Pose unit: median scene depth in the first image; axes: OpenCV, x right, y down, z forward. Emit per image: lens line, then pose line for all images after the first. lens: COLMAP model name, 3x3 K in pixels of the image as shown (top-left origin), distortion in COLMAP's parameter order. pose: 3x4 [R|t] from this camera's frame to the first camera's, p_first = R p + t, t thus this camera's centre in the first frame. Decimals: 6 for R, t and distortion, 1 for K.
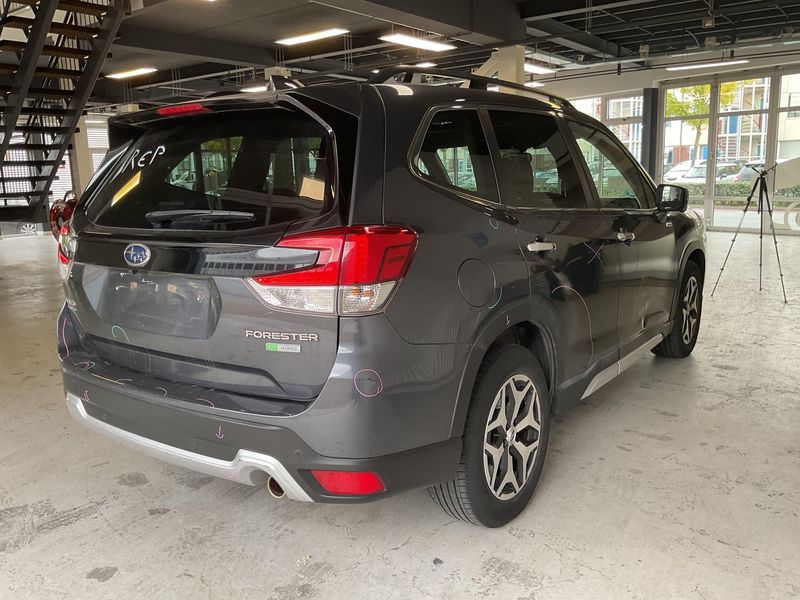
lens RADIAL K [[672.3, 0, 398.9], [0, 672.3, 295.9], [0, 0, 1]] dist [0.022340, -0.055768]
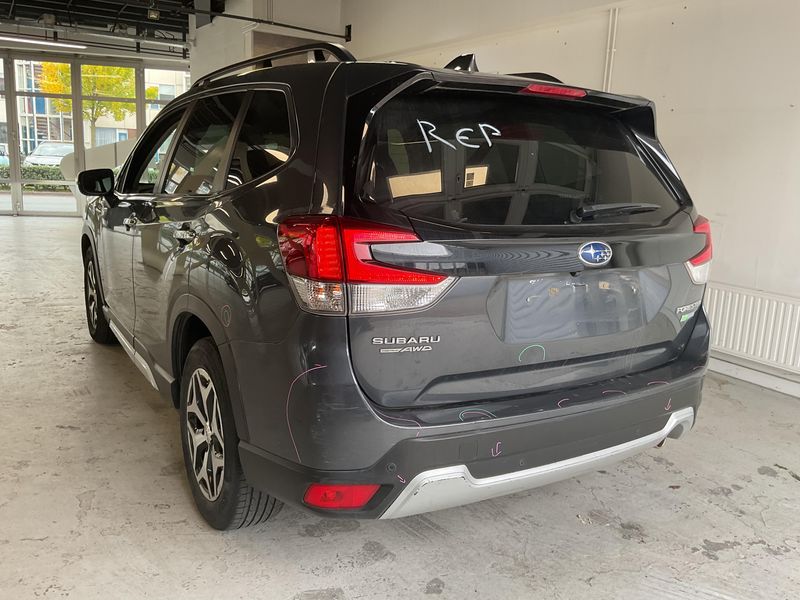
lens RADIAL K [[672.3, 0, 398.9], [0, 672.3, 295.9], [0, 0, 1]] dist [0.022340, -0.055768]
pose [[0.370081, -0.135935, 0.919000, -1.172601], [0.111474, 0.988587, 0.101337, -0.111472], [-0.922287, 0.064942, 0.381010, 0.801524]]
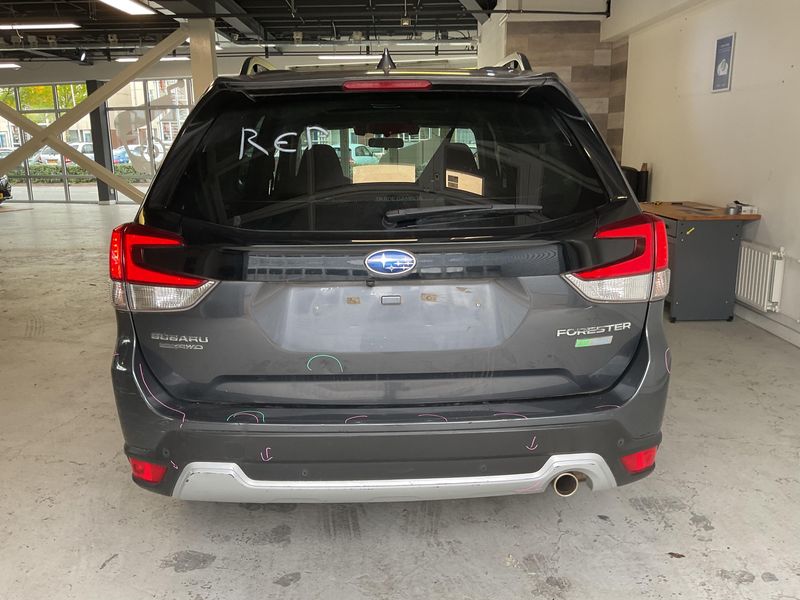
lens RADIAL K [[661.9, 0, 399.1], [0, 661.9, 298.7], [0, 0, 1]] dist [0.088862, -0.176492]
pose [[0.795659, -0.120963, 0.593544, -0.768494], [0.099787, 0.992646, 0.068533, -0.063669], [-0.597469, 0.004699, 0.801878, 0.306634]]
